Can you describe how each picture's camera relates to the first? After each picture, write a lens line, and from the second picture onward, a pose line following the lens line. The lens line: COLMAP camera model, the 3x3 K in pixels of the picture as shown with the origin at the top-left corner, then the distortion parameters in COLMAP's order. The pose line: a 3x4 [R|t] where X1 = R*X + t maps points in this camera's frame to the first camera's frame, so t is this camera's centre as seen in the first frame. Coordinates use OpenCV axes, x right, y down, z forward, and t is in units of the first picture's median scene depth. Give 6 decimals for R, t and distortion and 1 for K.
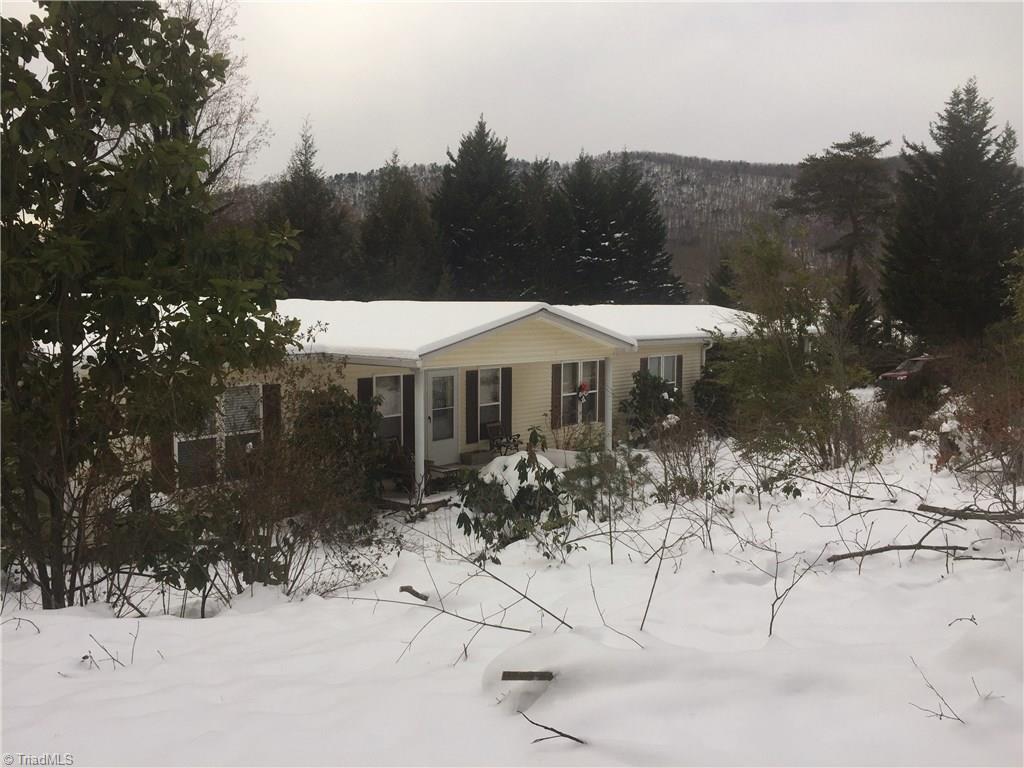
lens RADIAL K [[874.2, 0, 512.0], [0, 874.2, 384.0], [0, 0, 1]] dist [0.085455, -0.111002]
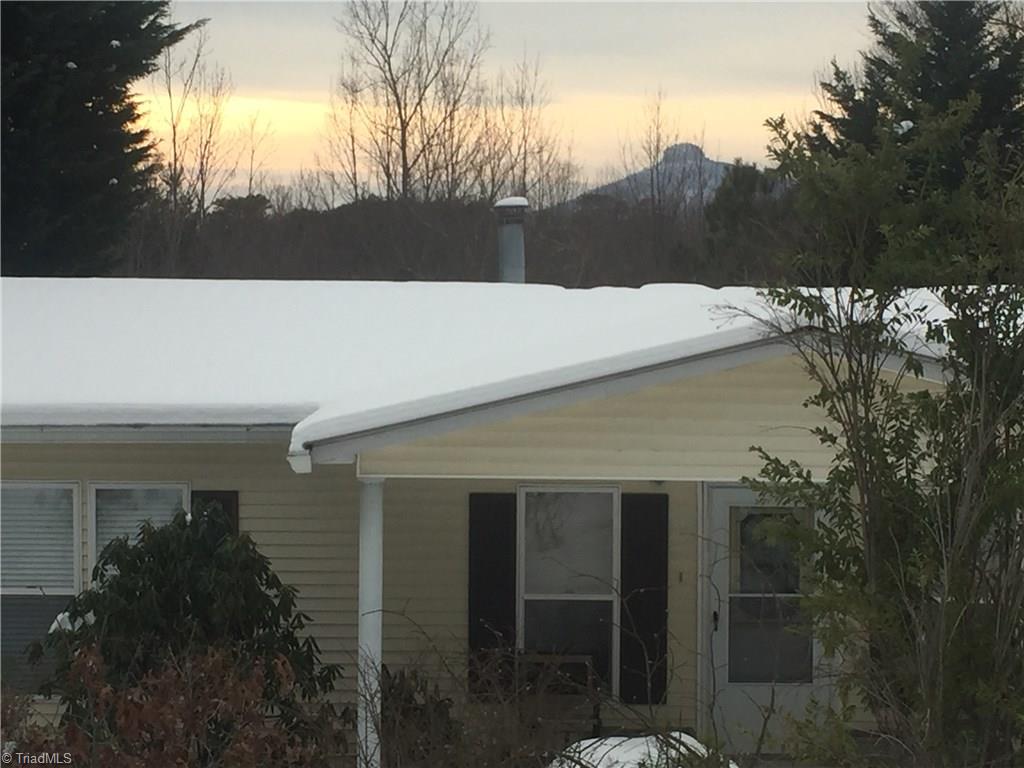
lens RADIAL K [[2457.2, 0, 512.0], [0, 2457.2, 384.0], [0, 0, 1]] dist [0.002783, 0.666885]
pose [[0.620660, 0.039193, -0.783099, 0.276069], [-0.066383, 0.997791, -0.002675, -0.021010], [0.781264, 0.053645, 0.621891, 0.124261]]
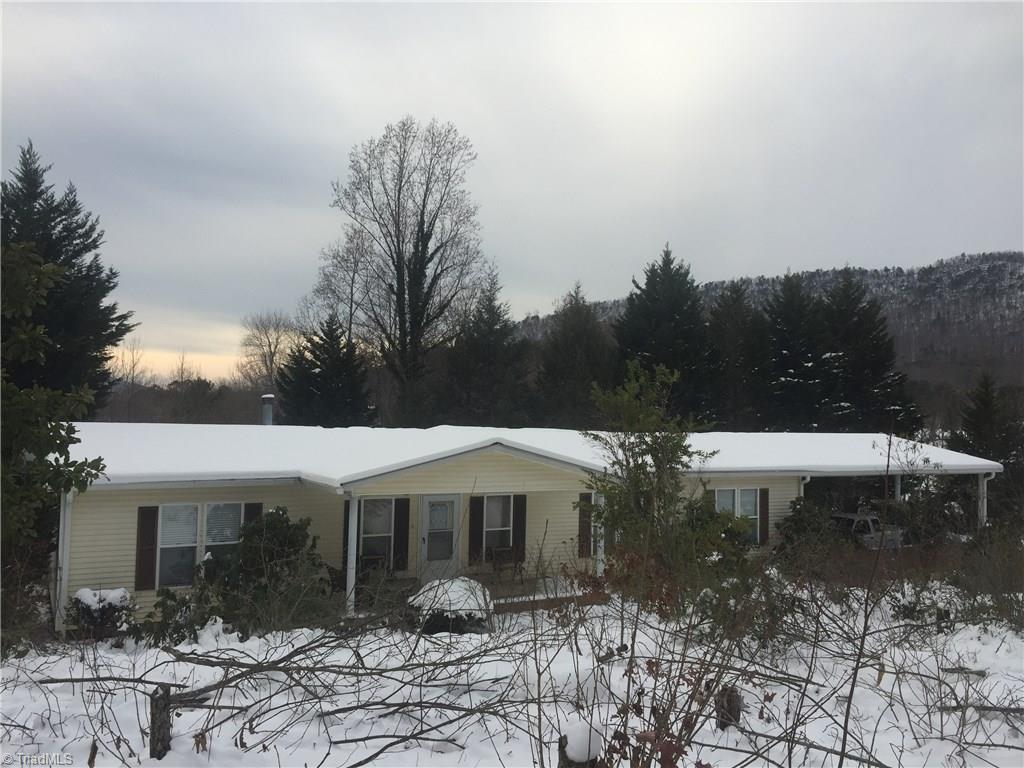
lens RADIAL K [[874.2, 0, 512.0], [0, 874.2, 384.0], [0, 0, 1]] dist [0.085455, -0.111002]
pose [[0.931416, -0.000783, -0.363955, 0.172450], [-0.045490, 0.991906, -0.118548, -0.012102], [0.361102, 0.126974, 0.923842, 0.002261]]
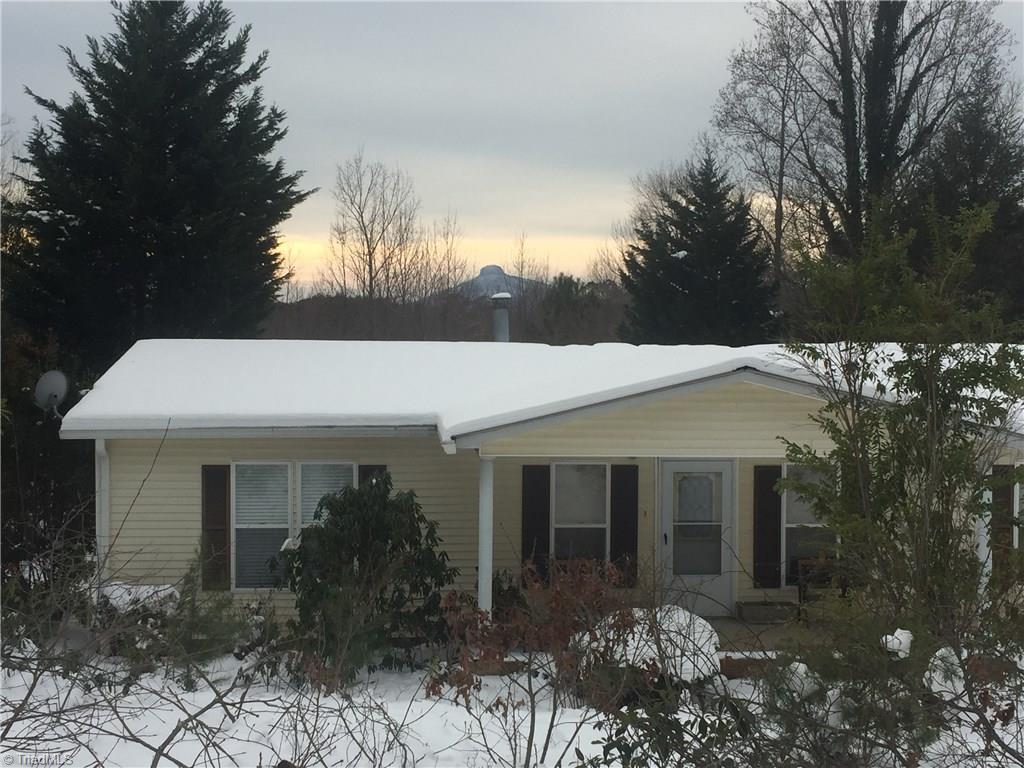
lens RADIAL K [[1409.4, 0, 512.0], [0, 1409.4, 384.0], [0, 0, 1]] dist [0.079971, -0.007923]
pose [[0.683830, 0.026677, -0.729153, 0.238784], [-0.061784, 0.997859, -0.021435, -0.017570], [0.727021, 0.059708, 0.684015, 0.095348]]
